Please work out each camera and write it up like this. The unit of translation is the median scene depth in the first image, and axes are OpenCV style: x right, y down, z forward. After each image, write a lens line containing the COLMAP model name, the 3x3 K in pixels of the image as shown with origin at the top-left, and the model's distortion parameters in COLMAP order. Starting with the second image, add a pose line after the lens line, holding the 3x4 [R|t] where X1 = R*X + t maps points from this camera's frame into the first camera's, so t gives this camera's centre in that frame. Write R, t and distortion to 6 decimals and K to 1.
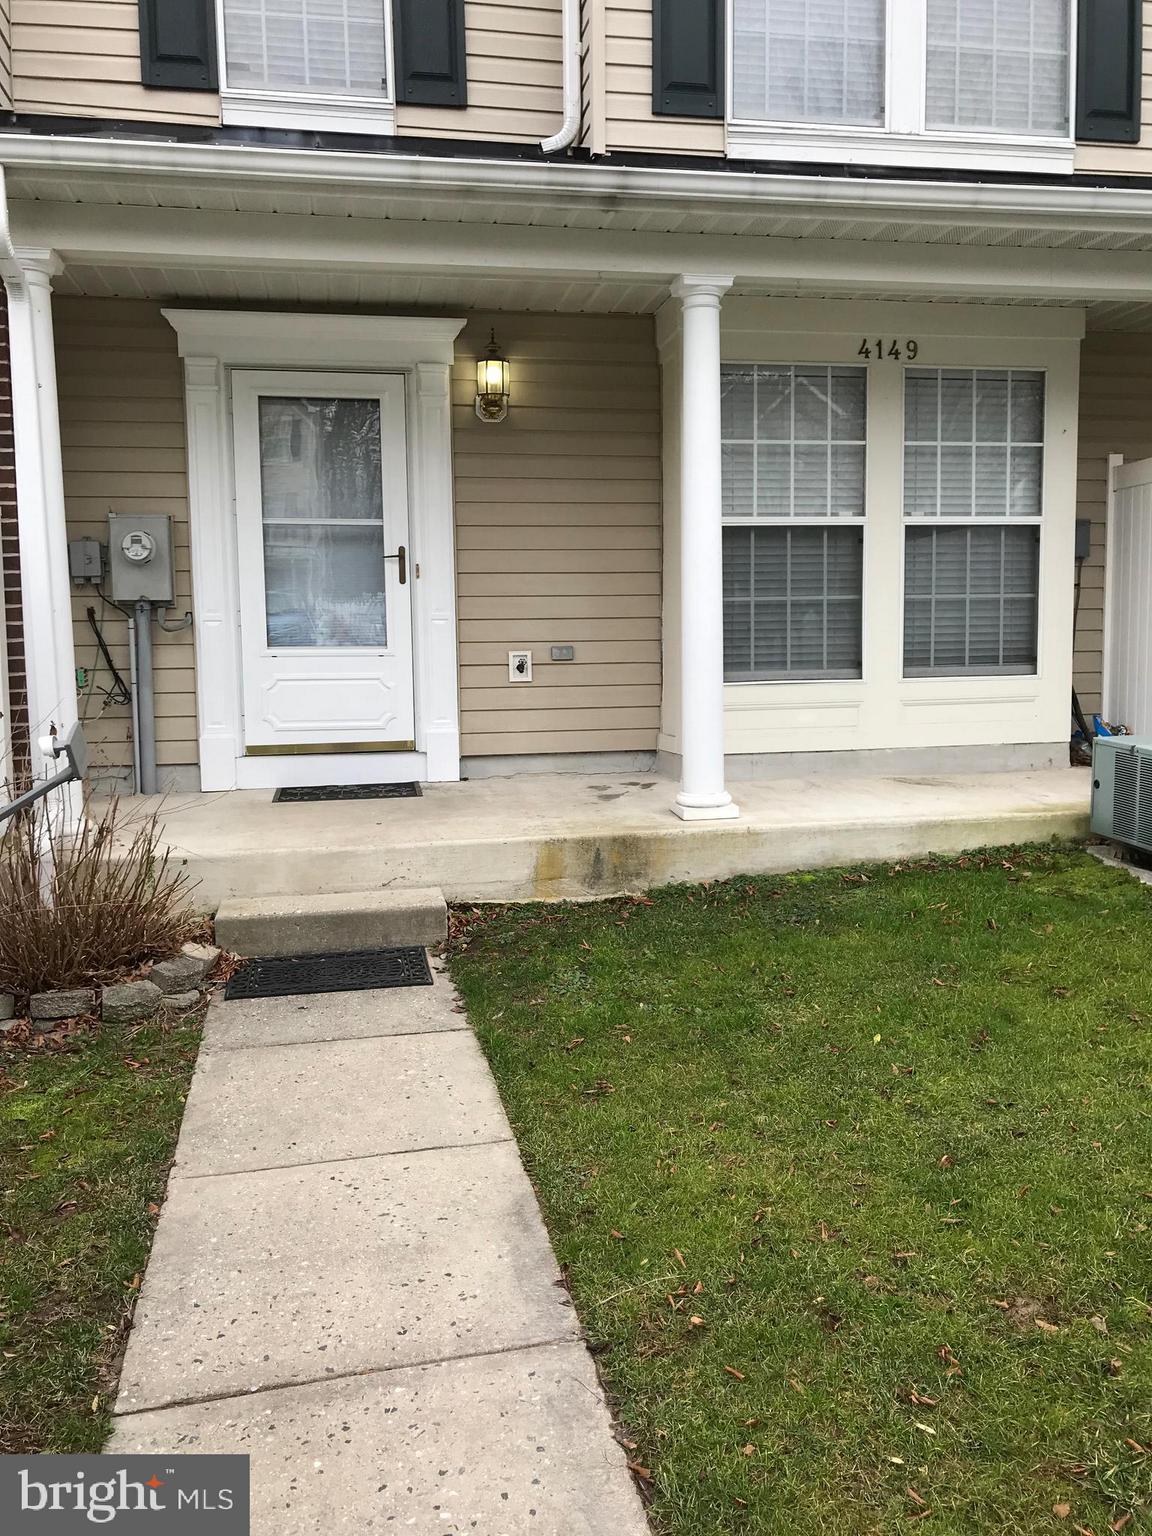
lens RADIAL K [[1233.0, 0, 576.0], [0, 1233.0, 768.0], [0, 0, 1]] dist [0.018655, 0.000124]
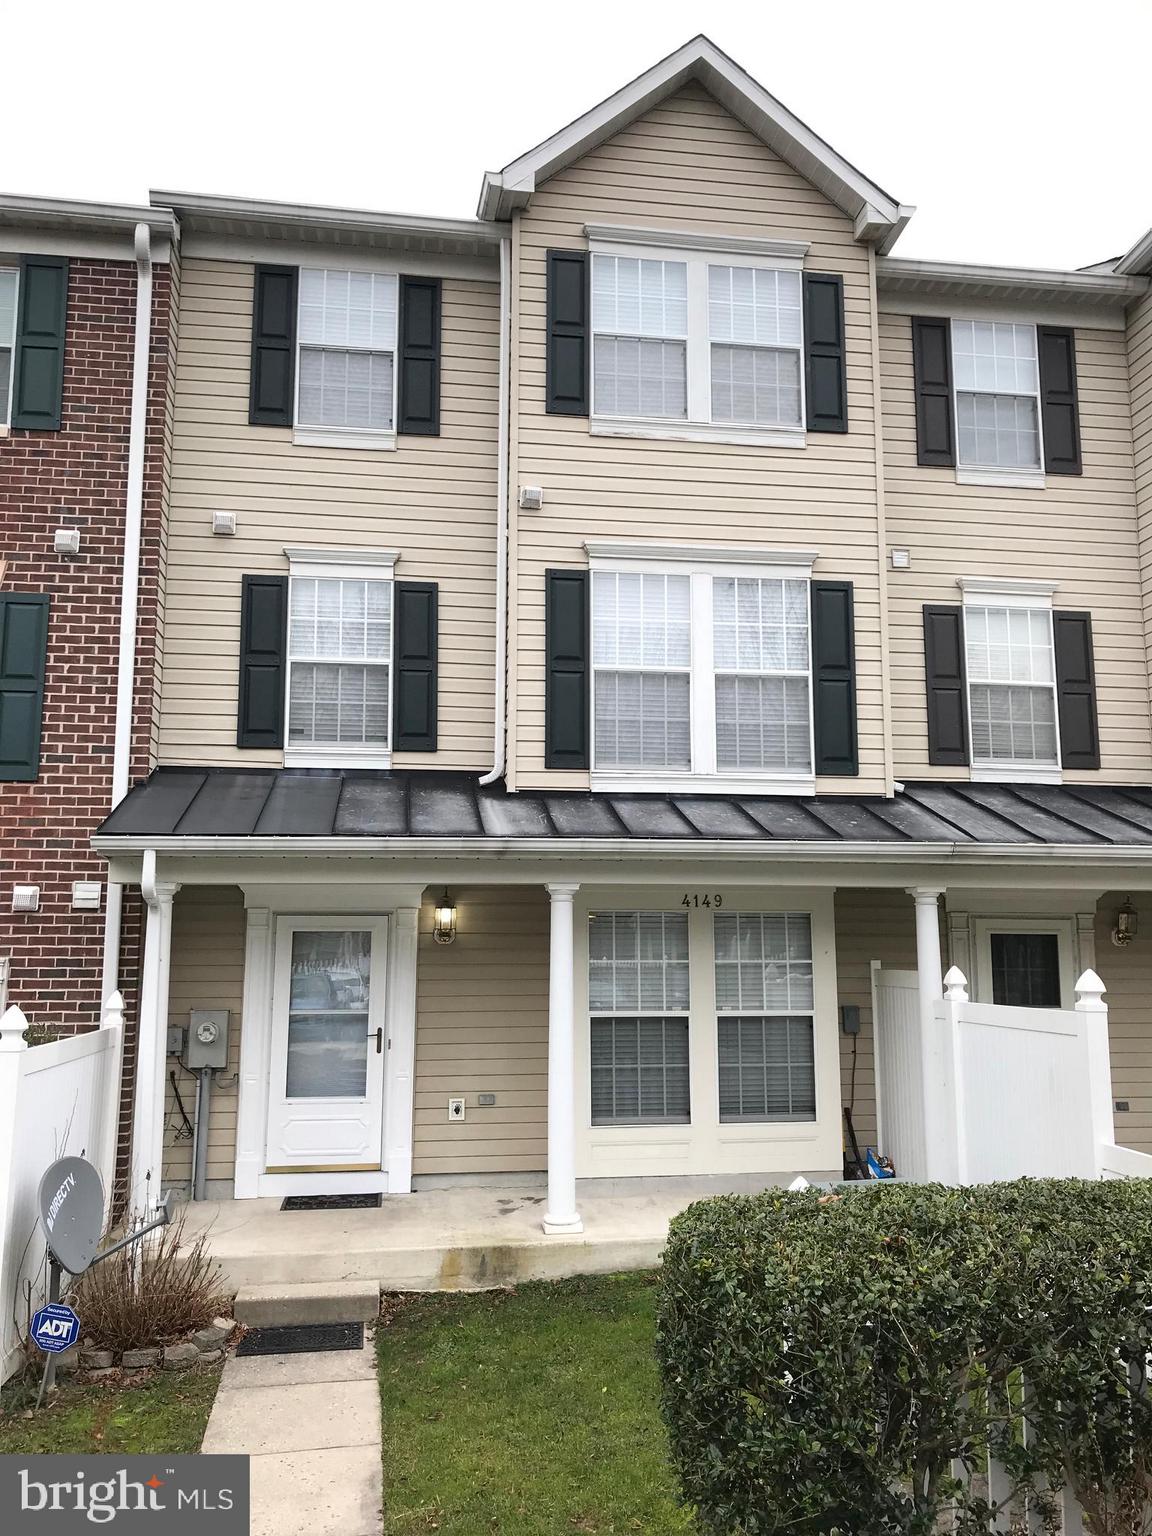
lens RADIAL K [[1233.0, 0, 576.0], [0, 1233.0, 768.0], [0, 0, 1]] dist [0.018655, 0.000124]
pose [[0.999216, 0.004866, -0.039301, 0.187916], [-0.014734, 0.966851, -0.254917, -0.127825], [0.036758, 0.255296, 0.966164, -0.637729]]
